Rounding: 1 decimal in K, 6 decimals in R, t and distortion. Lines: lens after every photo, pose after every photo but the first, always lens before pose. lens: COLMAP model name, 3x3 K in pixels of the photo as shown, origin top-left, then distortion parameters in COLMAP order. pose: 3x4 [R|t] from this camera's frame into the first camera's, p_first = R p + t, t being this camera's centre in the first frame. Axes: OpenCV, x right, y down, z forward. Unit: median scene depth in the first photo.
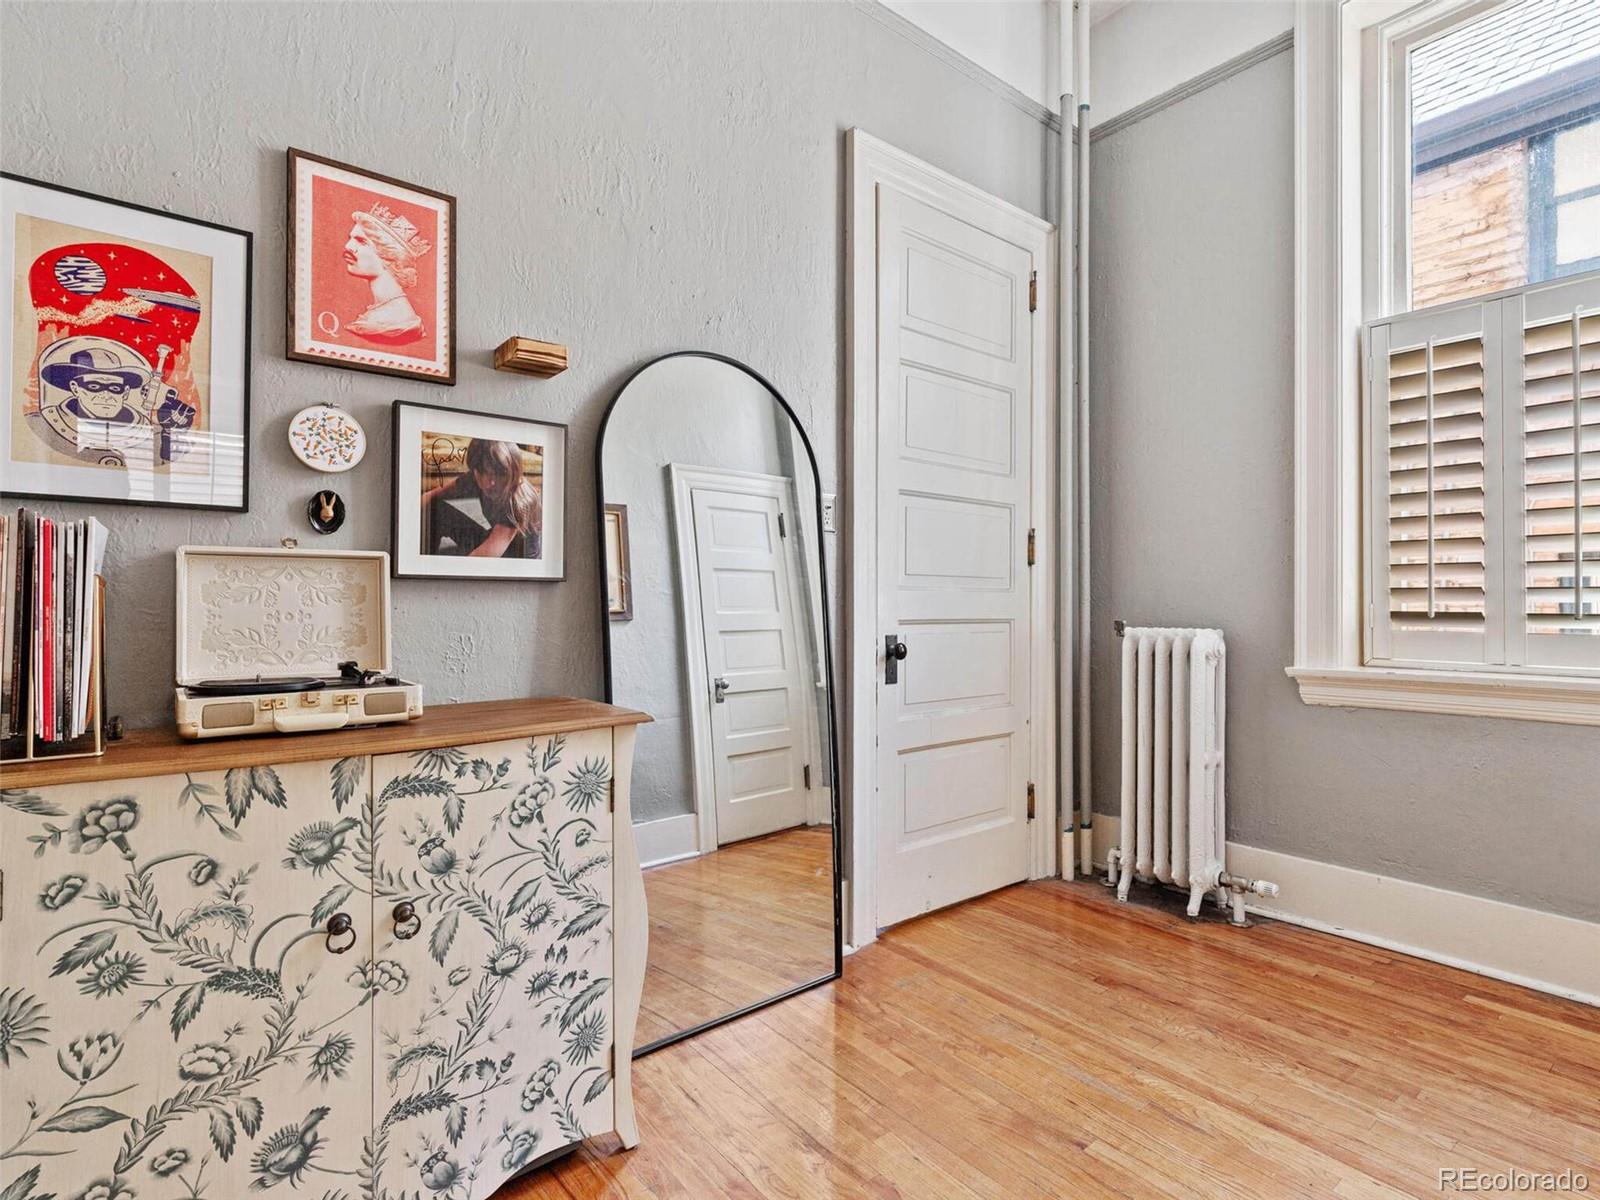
lens RADIAL K [[813.3, 0, 808.1], [0, 813.3, 592.0], [0, 0, 1]] dist [0.005367, 0.000358]
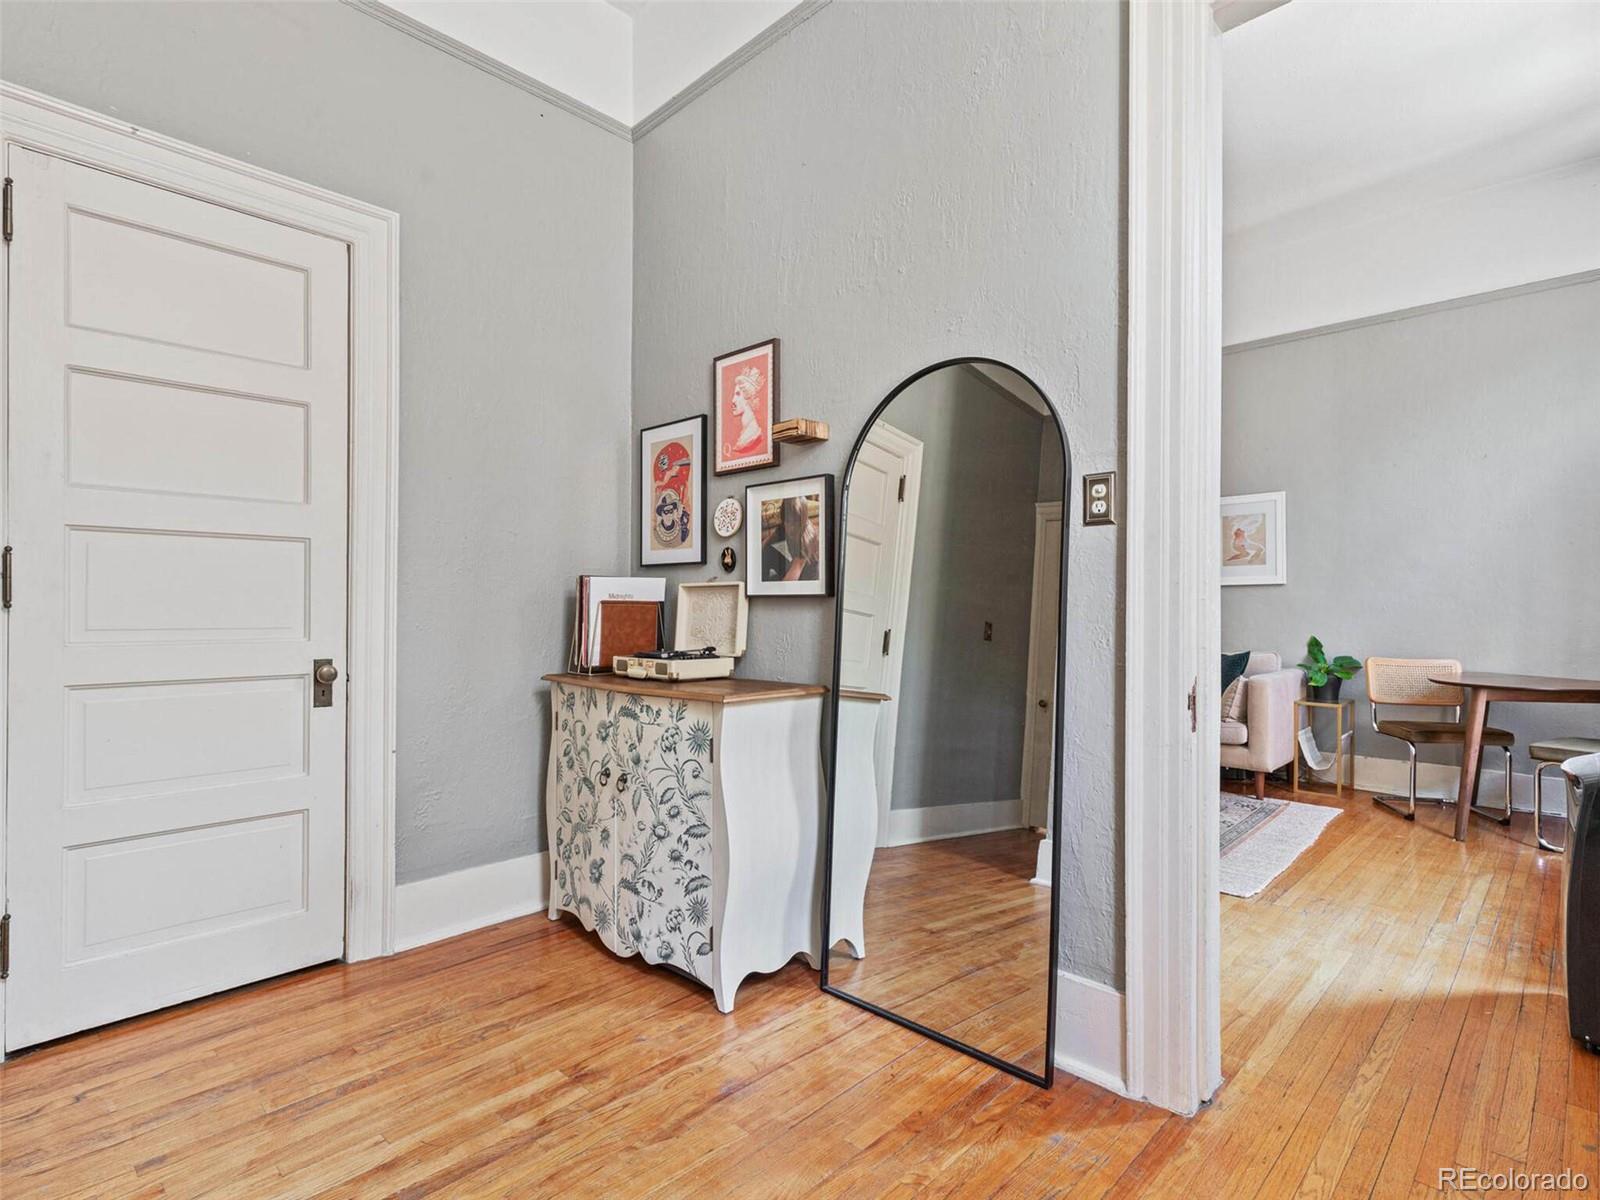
lens RADIAL K [[813.3, 0, 803.8], [0, 813.3, 606.1], [0, 0, 1]] dist [0.005367, 0.000358]
pose [[0.116239, -0.002799, -0.993217, 1.267226], [0.009977, 0.999949, -0.001650, 0.003973], [0.993171, -0.009718, 0.116261, 1.075261]]
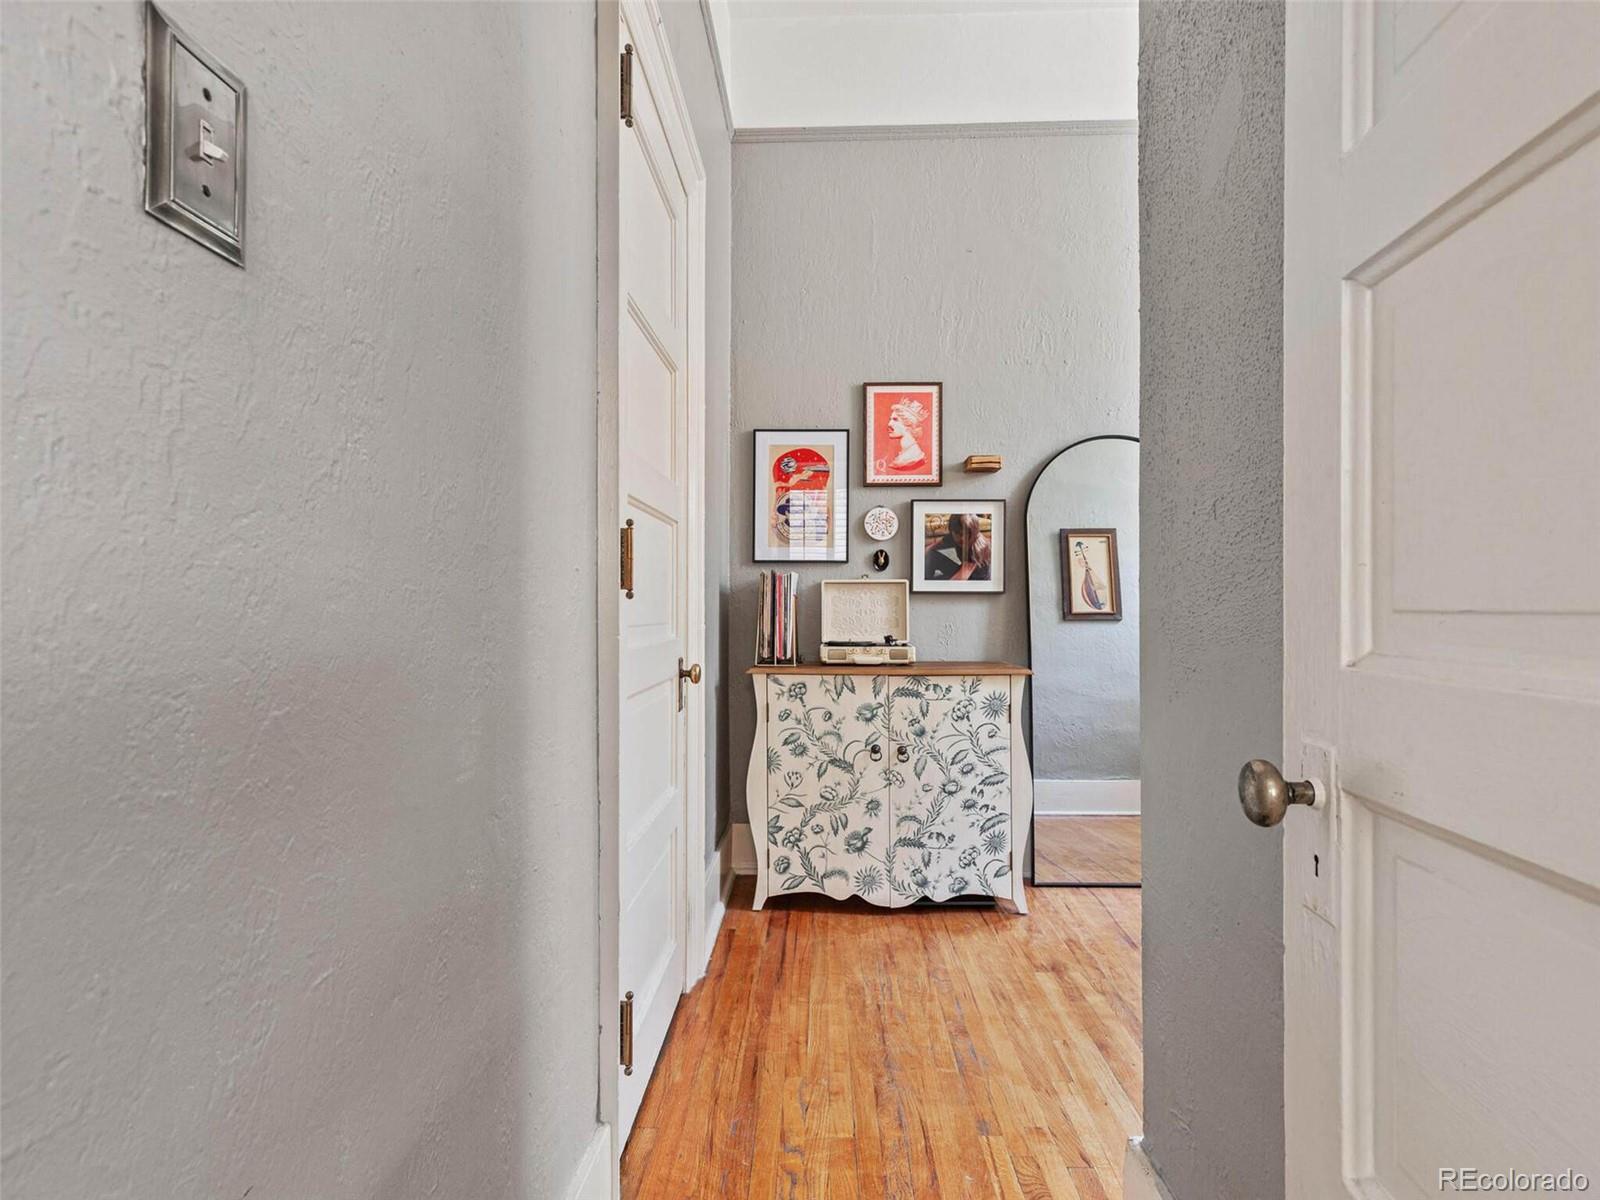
lens RADIAL K [[813.3, 0, 802.3], [0, 813.3, 603.7], [0, 0, 1]] dist [0.005367, 0.000358]
pose [[0.755509, -0.000690, -0.655138, 0.633821], [0.006525, 0.999958, 0.006471, -0.007334], [0.655106, -0.009164, 0.755482, -0.702564]]
